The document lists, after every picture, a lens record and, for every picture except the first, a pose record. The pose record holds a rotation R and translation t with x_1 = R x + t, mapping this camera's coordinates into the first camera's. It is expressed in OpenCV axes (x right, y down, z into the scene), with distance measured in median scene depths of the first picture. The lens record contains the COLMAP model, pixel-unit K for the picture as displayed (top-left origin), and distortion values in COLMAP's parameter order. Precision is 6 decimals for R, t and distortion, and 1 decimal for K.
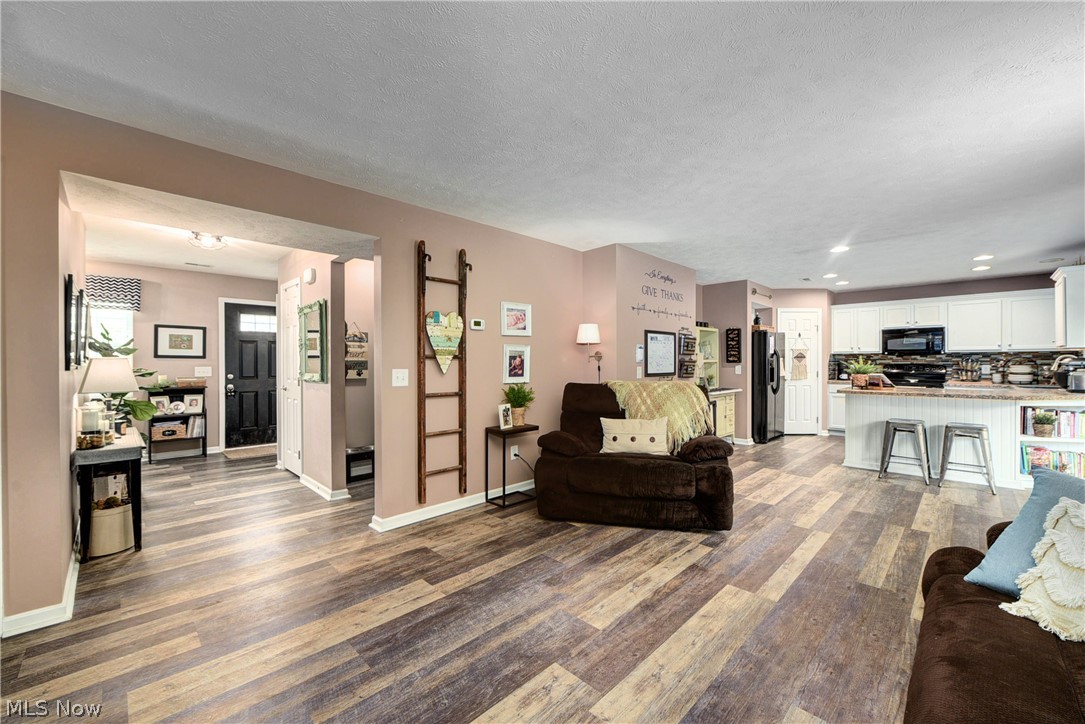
lens RADIAL K [[432.0, 0, 540.0], [0, 432.0, 361.3], [0, 0, 1]] dist [0.001076, 0.000132]
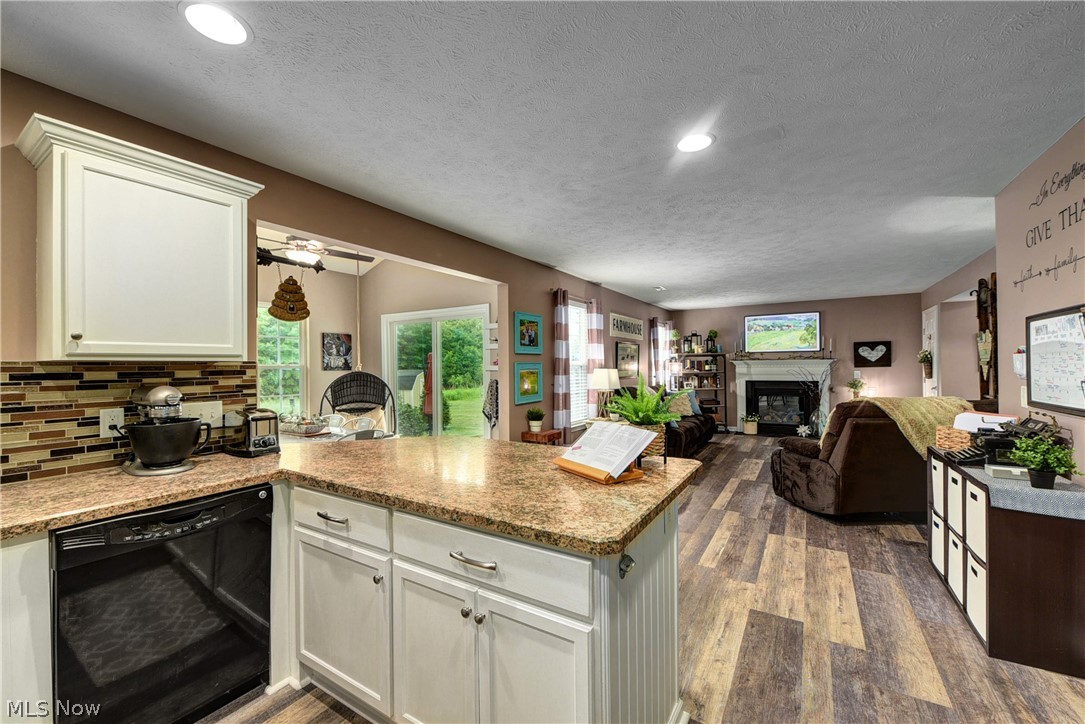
lens RADIAL K [[432.0, 0, 543.4], [0, 432.0, 364.1], [0, 0, 1]] dist [0.001076, 0.000132]
pose [[-0.972709, 0.004410, -0.231988, 1.191336], [0.004851, 0.999987, -0.001329, -0.022286], [0.231979, -0.002418, -0.972718, 1.747971]]
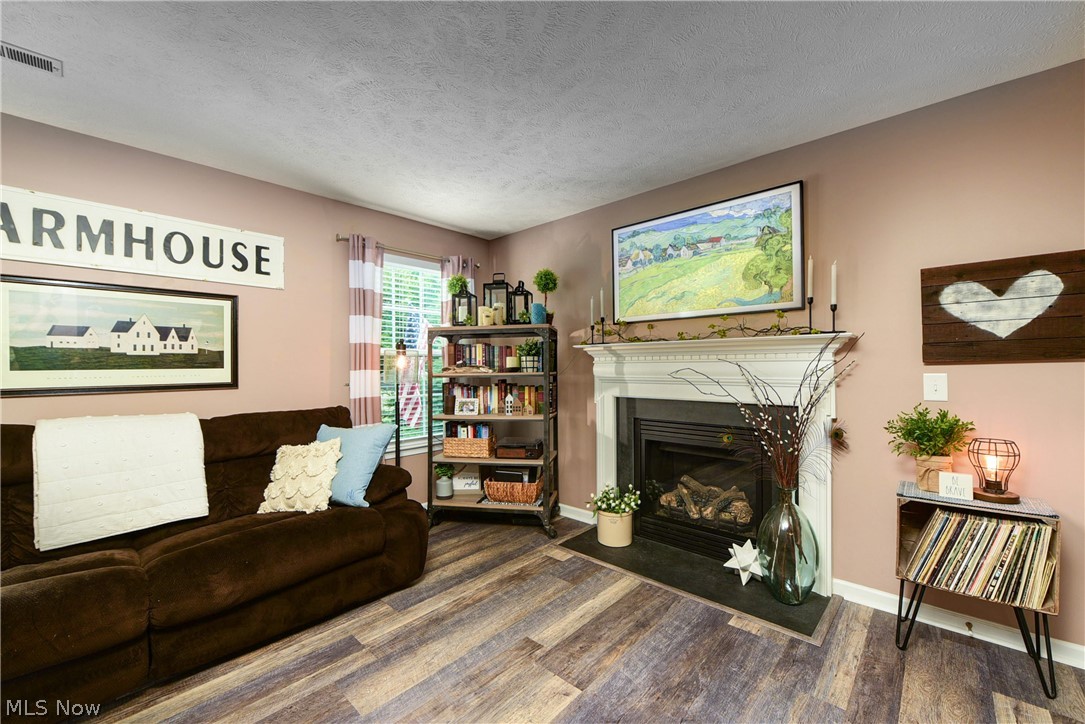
lens RADIAL K [[432.0, 0, 542.4], [0, 432.0, 361.7], [0, 0, 1]] dist [0.001076, 0.000132]
pose [[-0.998992, 0.005805, -0.044507, 0.659343], [0.006080, 0.999963, -0.006048, -0.013584], [0.044471, -0.006312, -0.998991, 1.322602]]
